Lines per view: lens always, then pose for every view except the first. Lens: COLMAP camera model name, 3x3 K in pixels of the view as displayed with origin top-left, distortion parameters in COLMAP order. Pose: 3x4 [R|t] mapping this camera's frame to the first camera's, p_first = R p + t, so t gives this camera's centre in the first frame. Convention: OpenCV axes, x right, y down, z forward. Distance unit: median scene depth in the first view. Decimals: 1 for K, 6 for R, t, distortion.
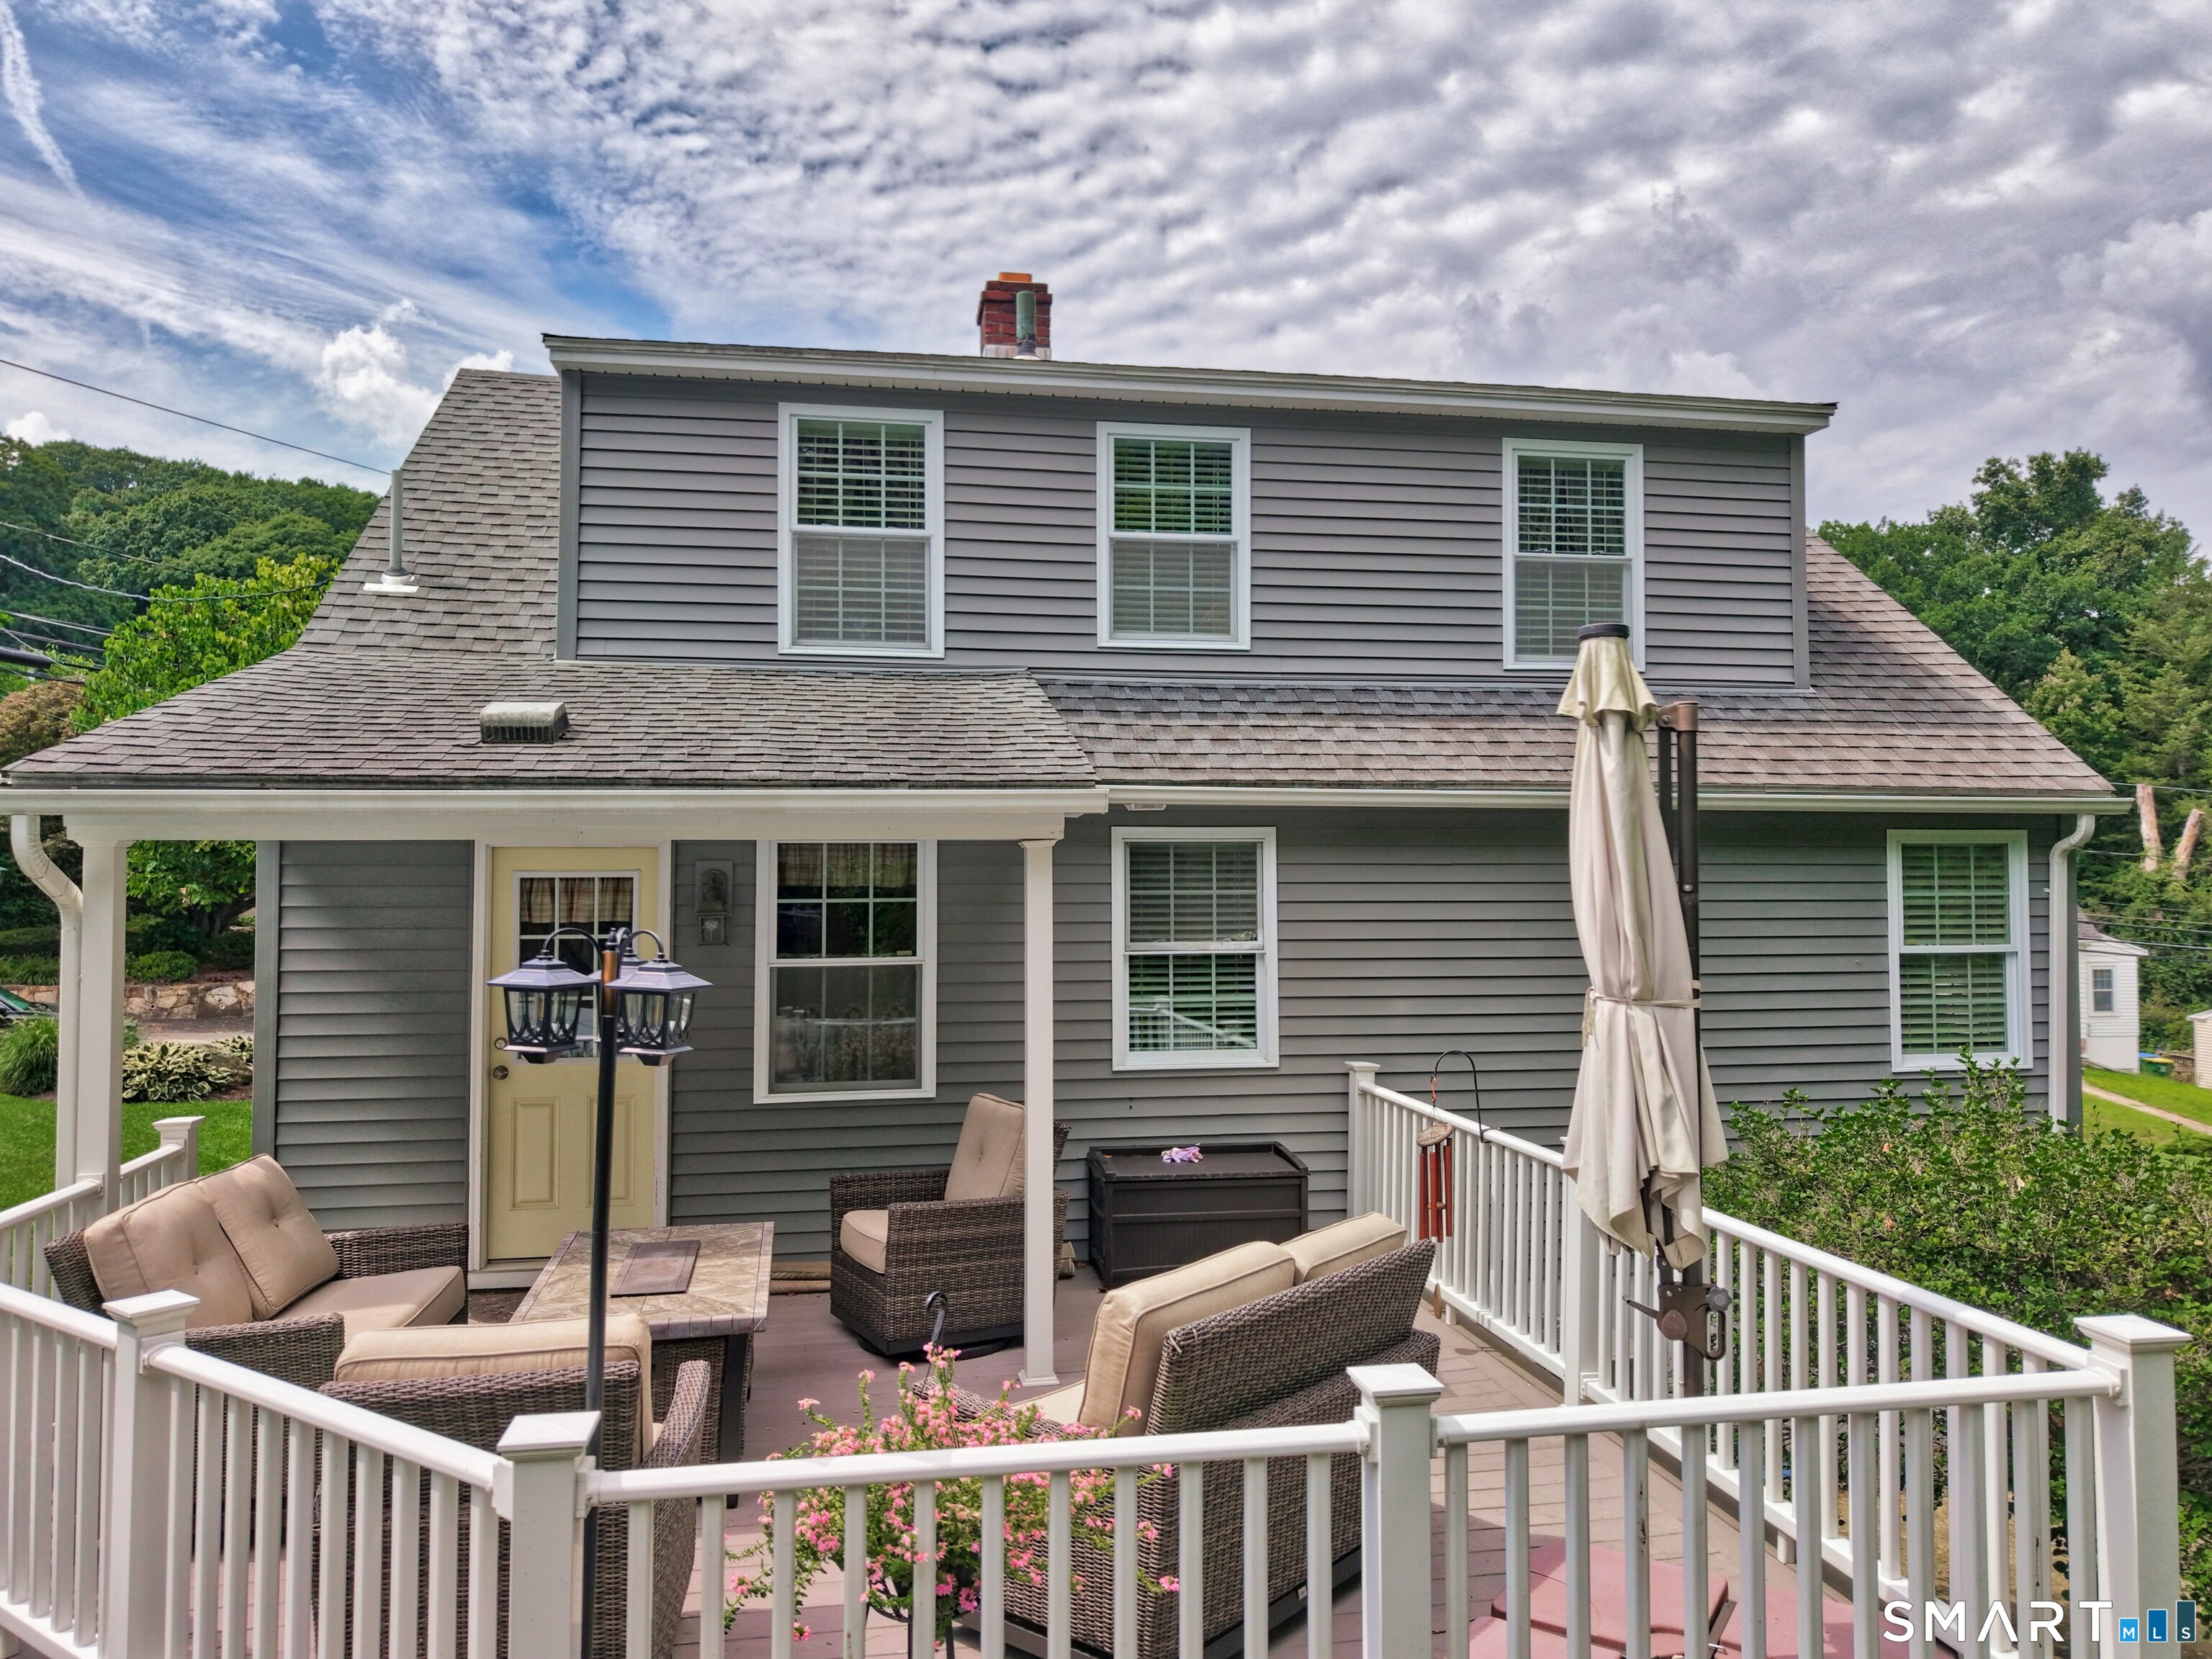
lens RADIAL K [[1496.0, 0, 1115.7], [0, 1496.0, 829.3], [0, 0, 1]] dist [0.033137, -0.041851]
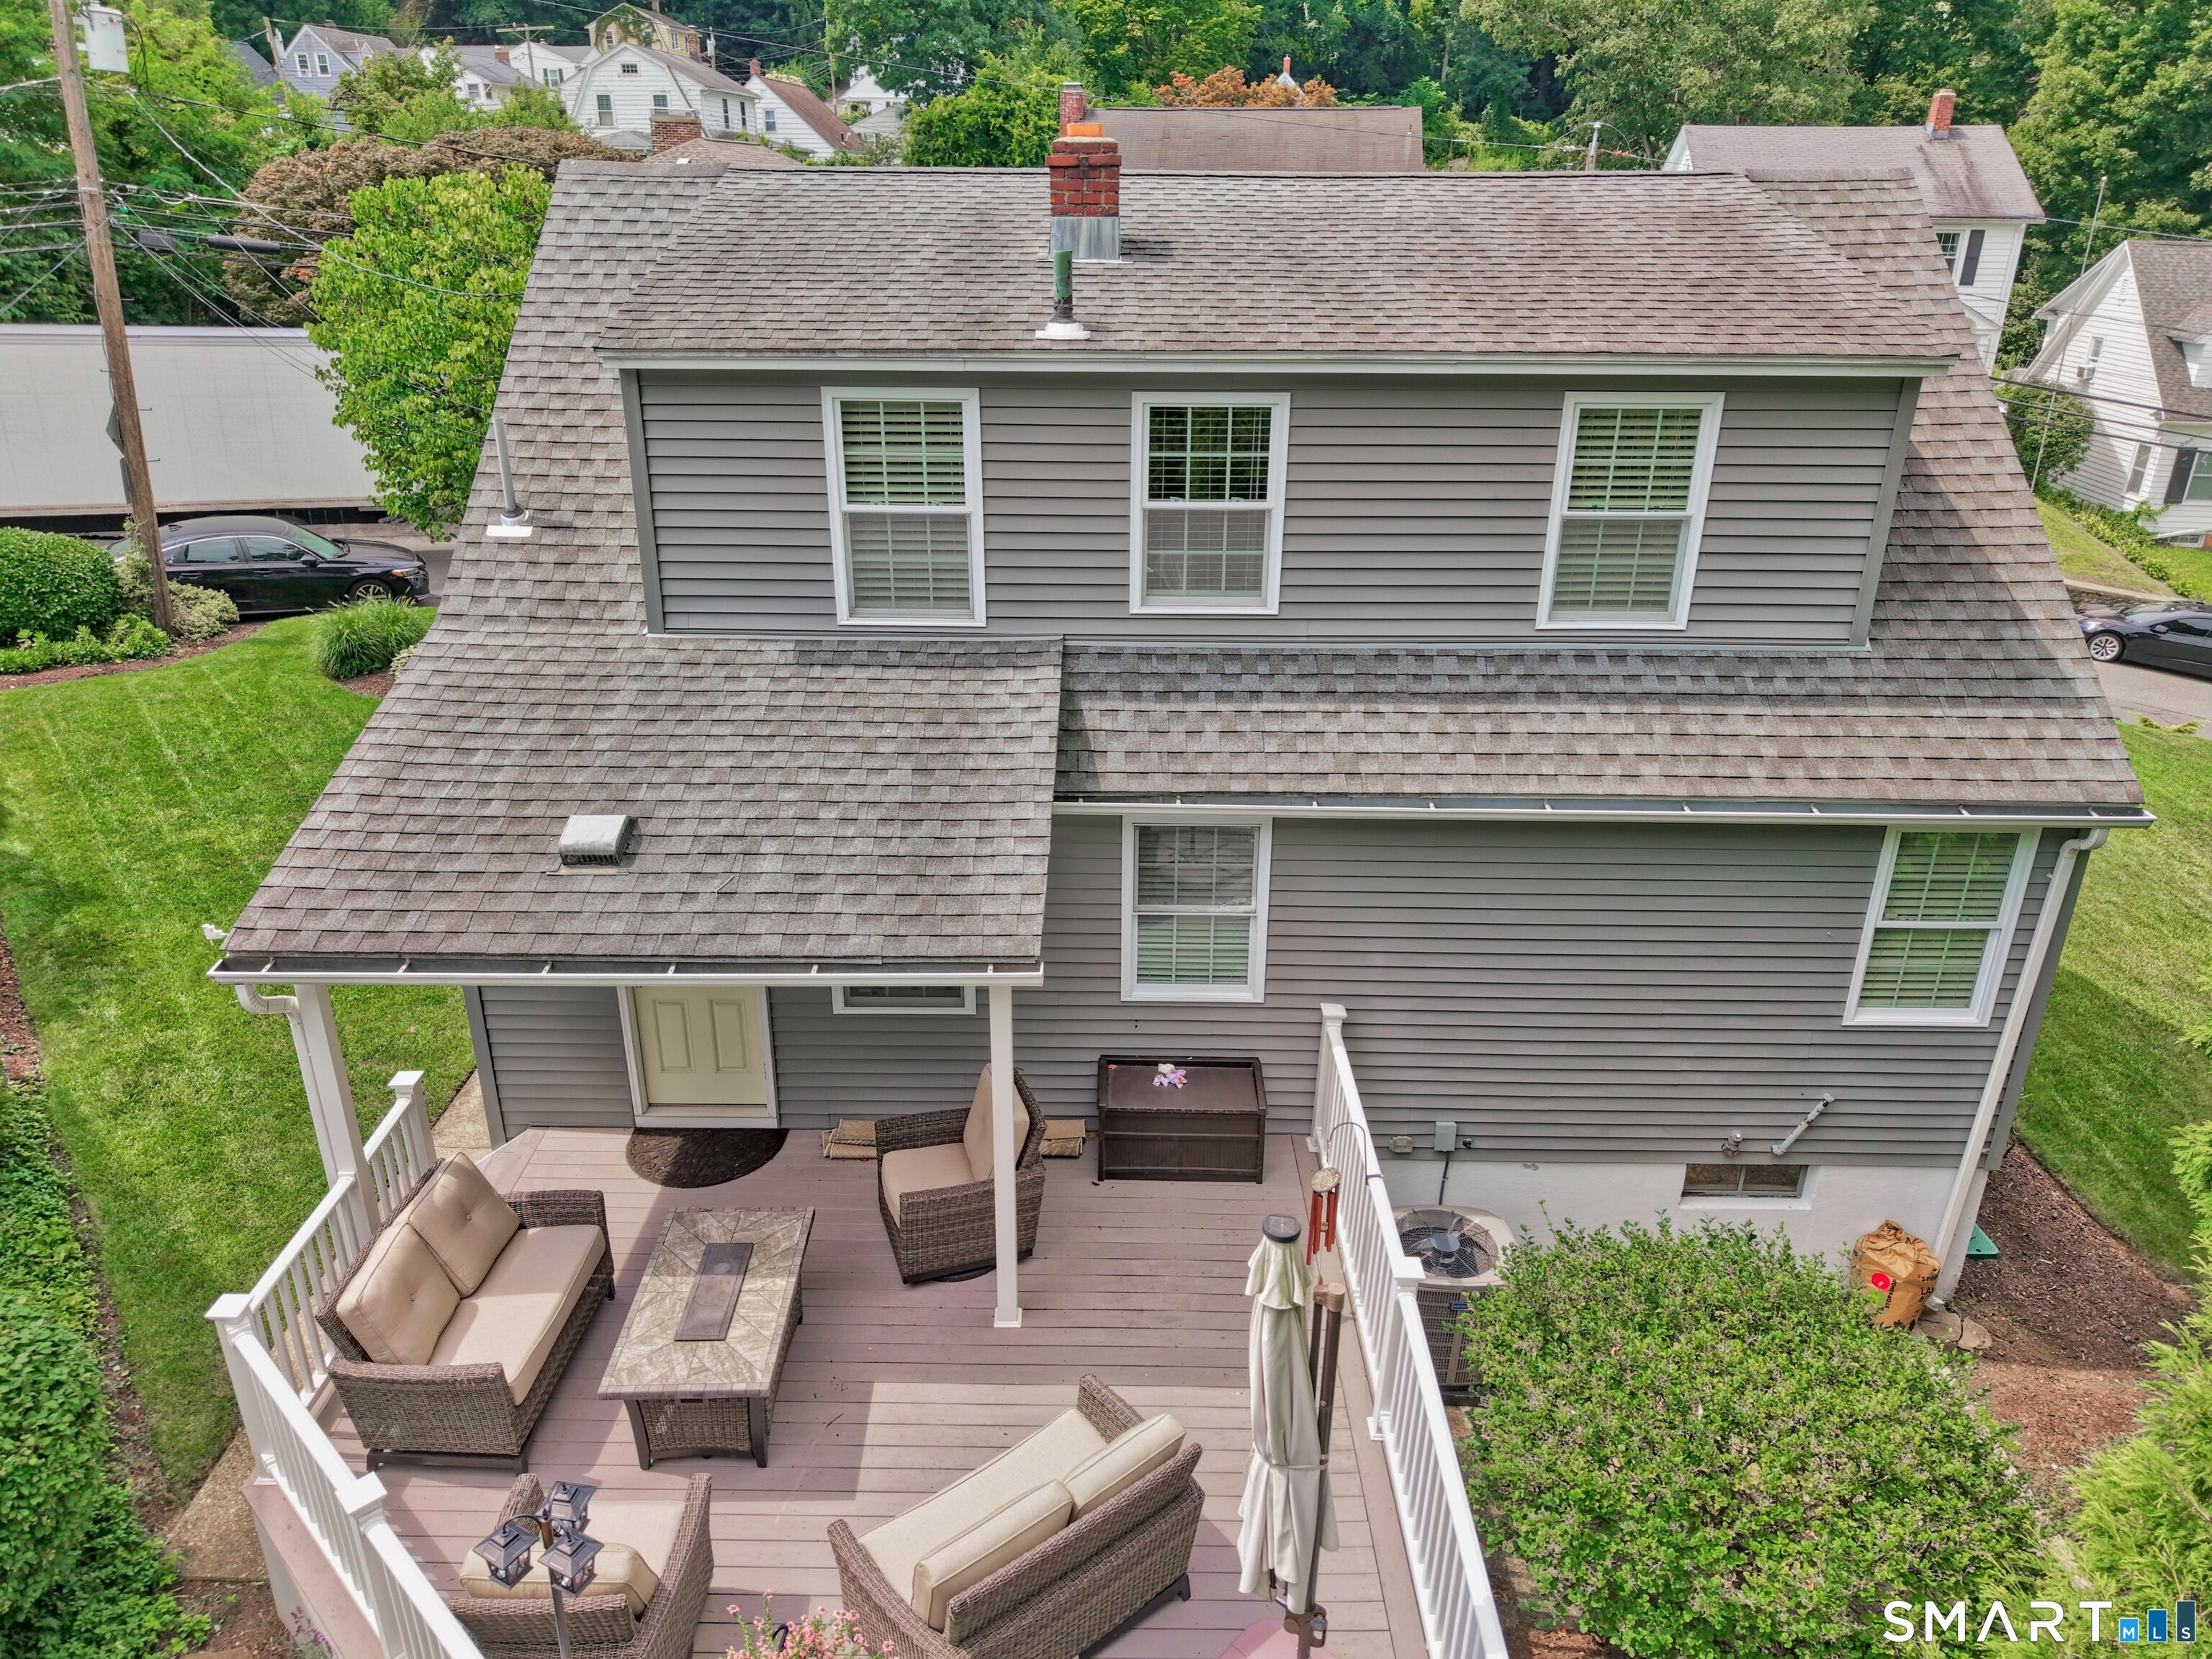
lens RADIAL K [[1496.0, 0, 1113.1], [0, 1496.0, 831.6], [0, 0, 1]] dist [0.033137, -0.041851]
pose [[0.983470, 0.081655, -0.161613, 0.168249], [-0.004237, 0.902677, 0.430298, -0.459759], [0.181020, -0.422500, 0.888102, -0.011813]]
